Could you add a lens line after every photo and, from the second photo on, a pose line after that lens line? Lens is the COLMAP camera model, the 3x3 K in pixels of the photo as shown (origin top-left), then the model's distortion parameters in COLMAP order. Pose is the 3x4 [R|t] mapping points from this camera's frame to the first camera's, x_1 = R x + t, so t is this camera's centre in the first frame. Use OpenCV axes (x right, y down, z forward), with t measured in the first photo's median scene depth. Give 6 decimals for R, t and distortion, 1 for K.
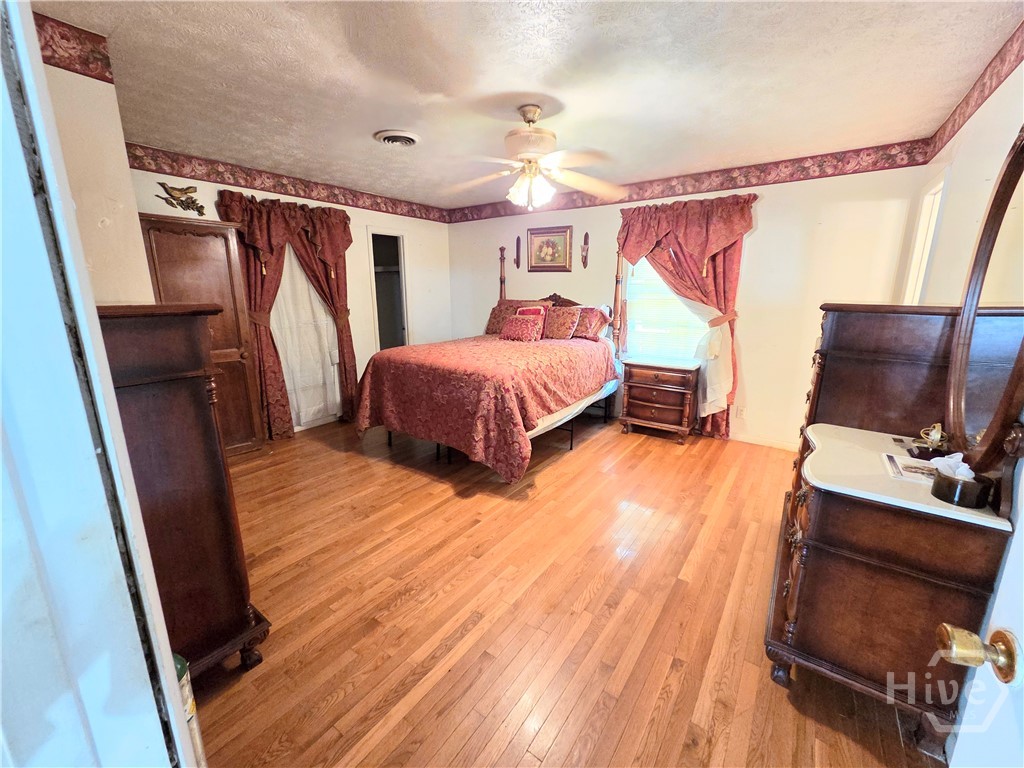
lens RADIAL K [[416.7, 0, 516.2], [0, 416.7, 383.9], [0, 0, 1]] dist [0.001599, -0.000783]
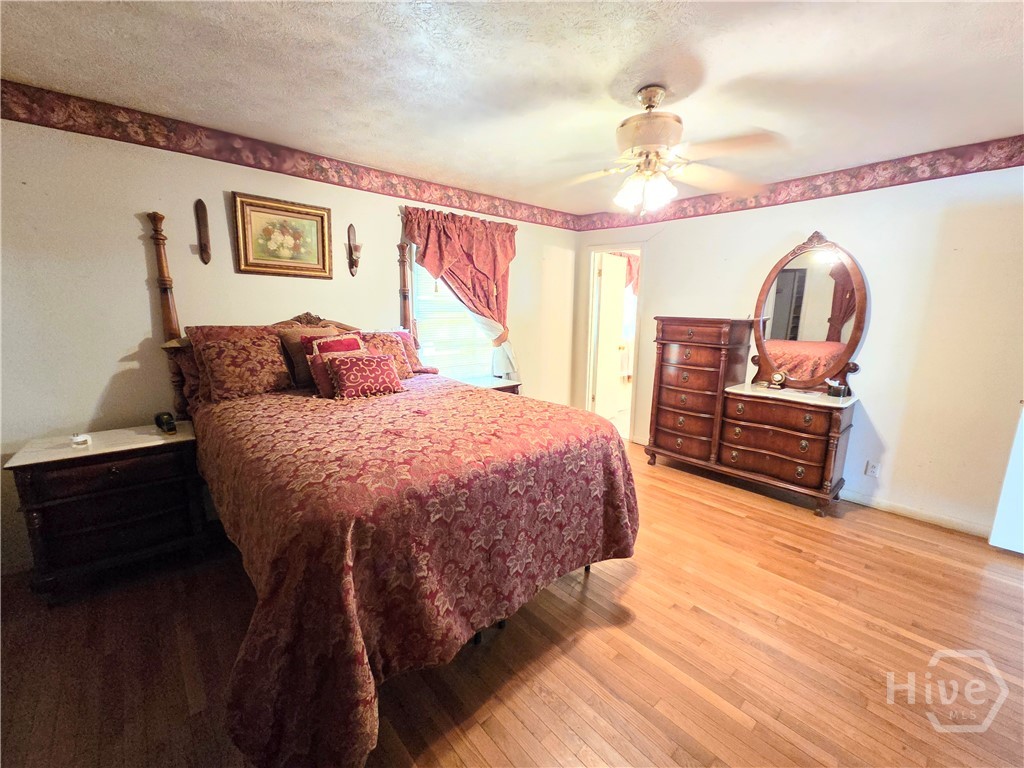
lens RADIAL K [[416.7, 0, 516.2], [0, 416.7, 383.9], [0, 0, 1]] dist [0.001599, -0.000783]
pose [[0.215869, -0.177007, 0.960244, -0.537464], [0.207159, 0.969346, 0.132114, -0.157957], [-0.954194, 0.170404, 0.245920, 0.684917]]
